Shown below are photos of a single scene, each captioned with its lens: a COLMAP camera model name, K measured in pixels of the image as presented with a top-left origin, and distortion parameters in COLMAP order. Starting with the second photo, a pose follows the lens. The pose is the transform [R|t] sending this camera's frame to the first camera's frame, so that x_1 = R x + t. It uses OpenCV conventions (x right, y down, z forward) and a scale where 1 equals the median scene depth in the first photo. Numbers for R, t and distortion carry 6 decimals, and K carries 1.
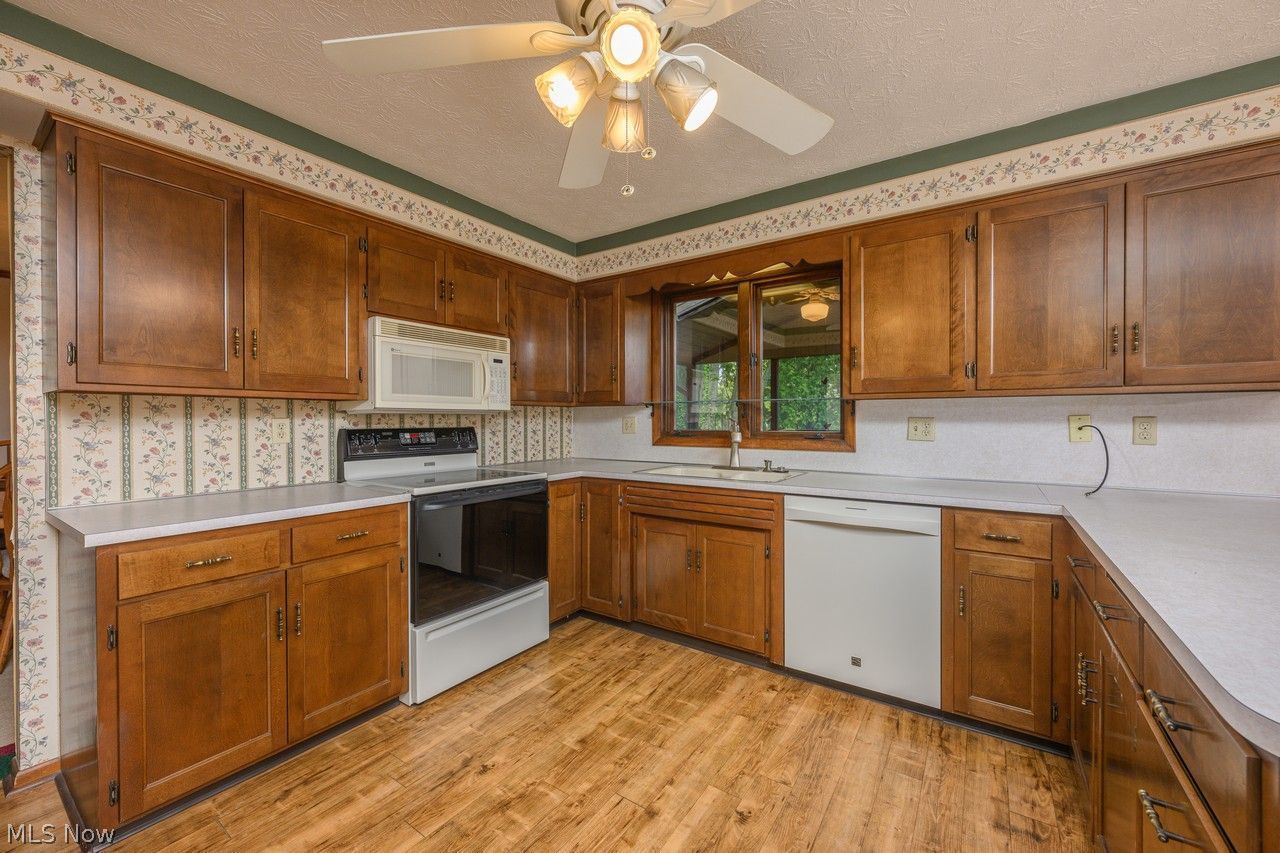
lens RADIAL K [[507.5, 0, 623.7], [0, 507.5, 428.4], [0, 0, 1]] dist [0.001394, 0.000637]
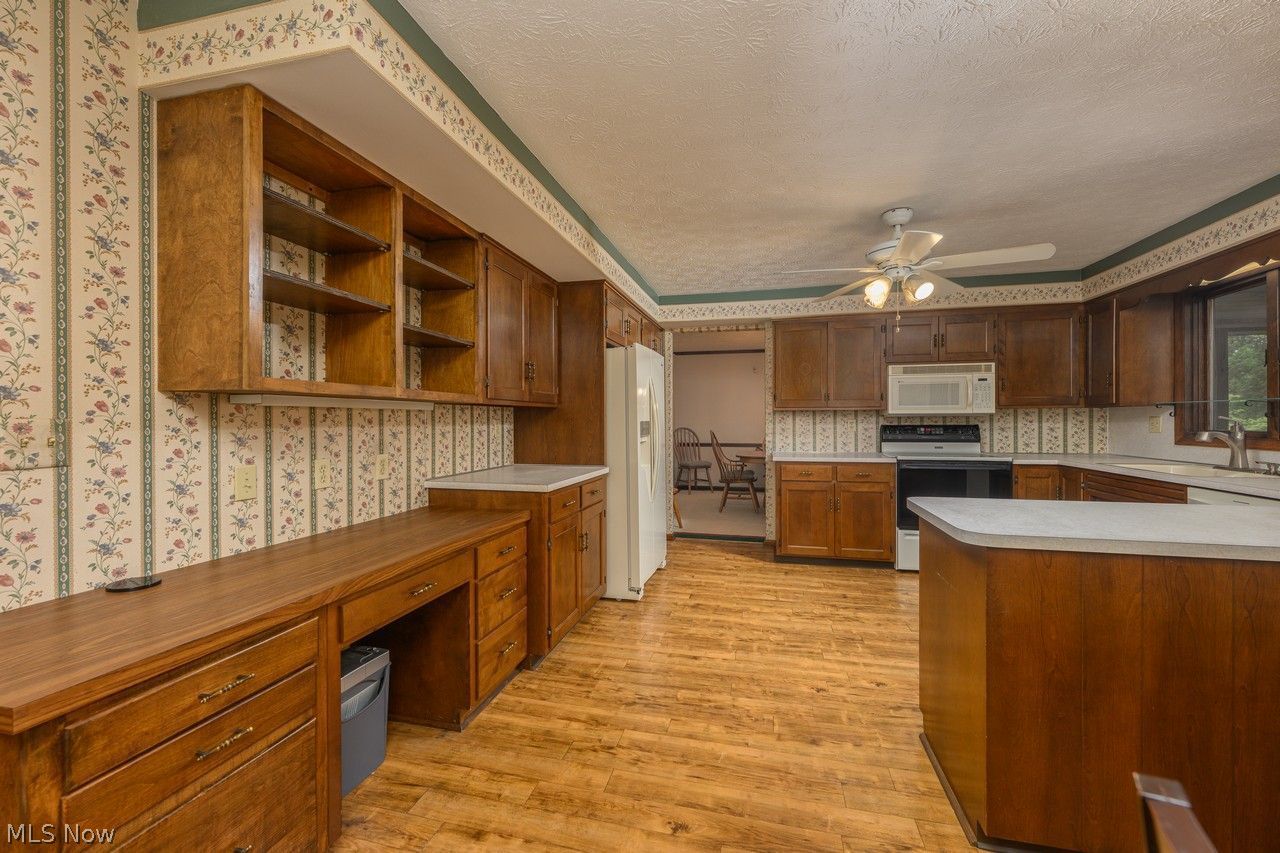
lens RADIAL K [[507.5, 0, 637.4], [0, 507.5, 423.8], [0, 0, 1]] dist [0.001394, 0.000637]
pose [[0.355412, 0.008225, -0.934673, 0.969981], [-0.011300, 0.999926, 0.004502, -0.000941], [0.934641, 0.008962, 0.355479, -0.566701]]
